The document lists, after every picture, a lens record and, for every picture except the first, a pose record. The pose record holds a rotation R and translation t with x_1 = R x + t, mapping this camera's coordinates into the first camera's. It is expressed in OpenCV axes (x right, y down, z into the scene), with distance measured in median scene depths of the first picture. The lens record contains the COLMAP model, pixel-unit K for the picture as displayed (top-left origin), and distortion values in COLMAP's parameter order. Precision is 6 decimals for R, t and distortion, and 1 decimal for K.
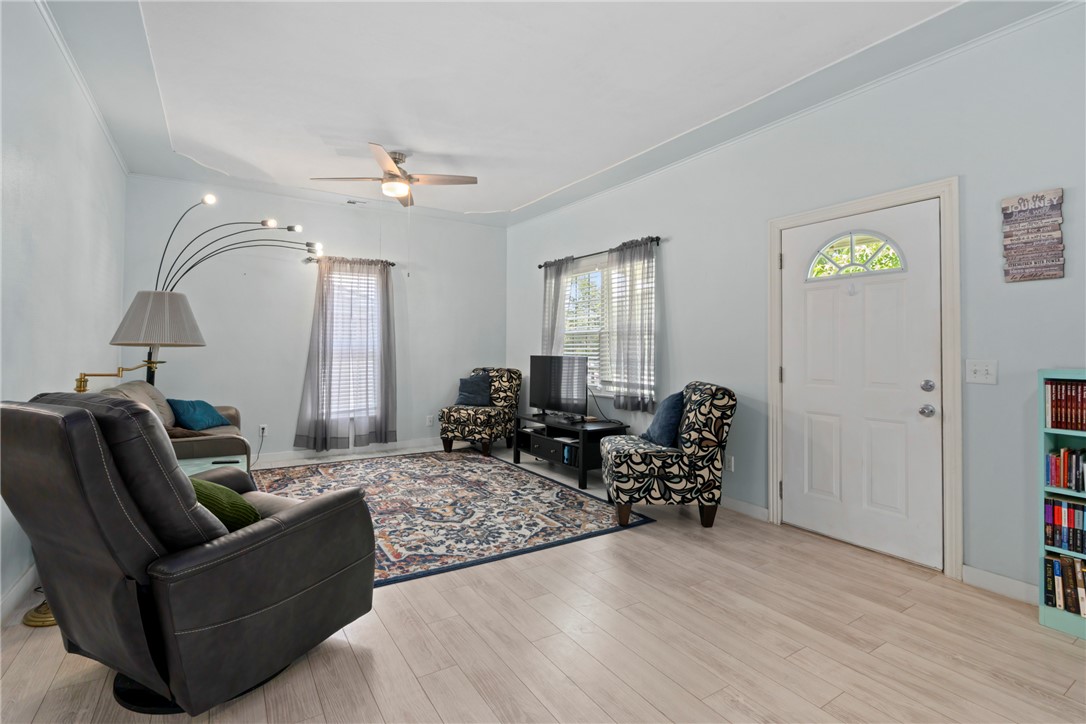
lens RADIAL K [[503.9, 0, 542.7], [0, 503.9, 336.9], [0, 0, 1]] dist [-0.001901, 0.000483]
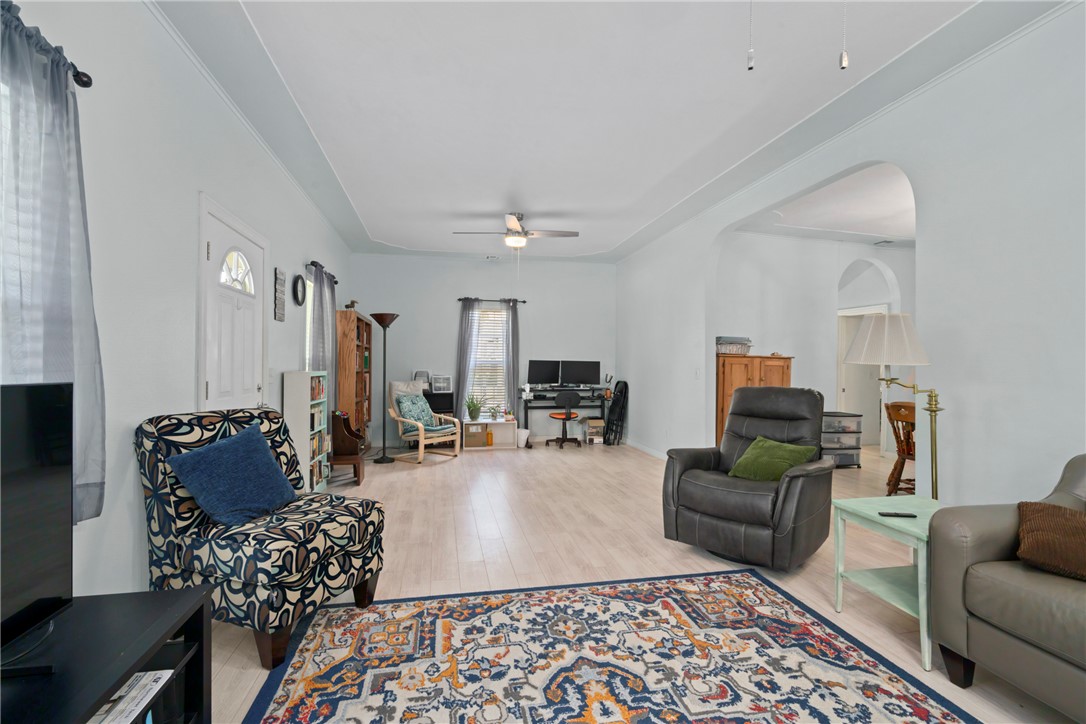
lens RADIAL K [[491.8, 0, 535.6], [0, 491.8, 365.2], [0, 0, 1]] dist [-0.003075, 0.000163]
pose [[-0.927496, -0.011111, 0.373669, -0.331596], [-0.021661, 0.999476, -0.024046, 0.042987], [-0.373206, -0.030397, -0.927250, 1.593025]]
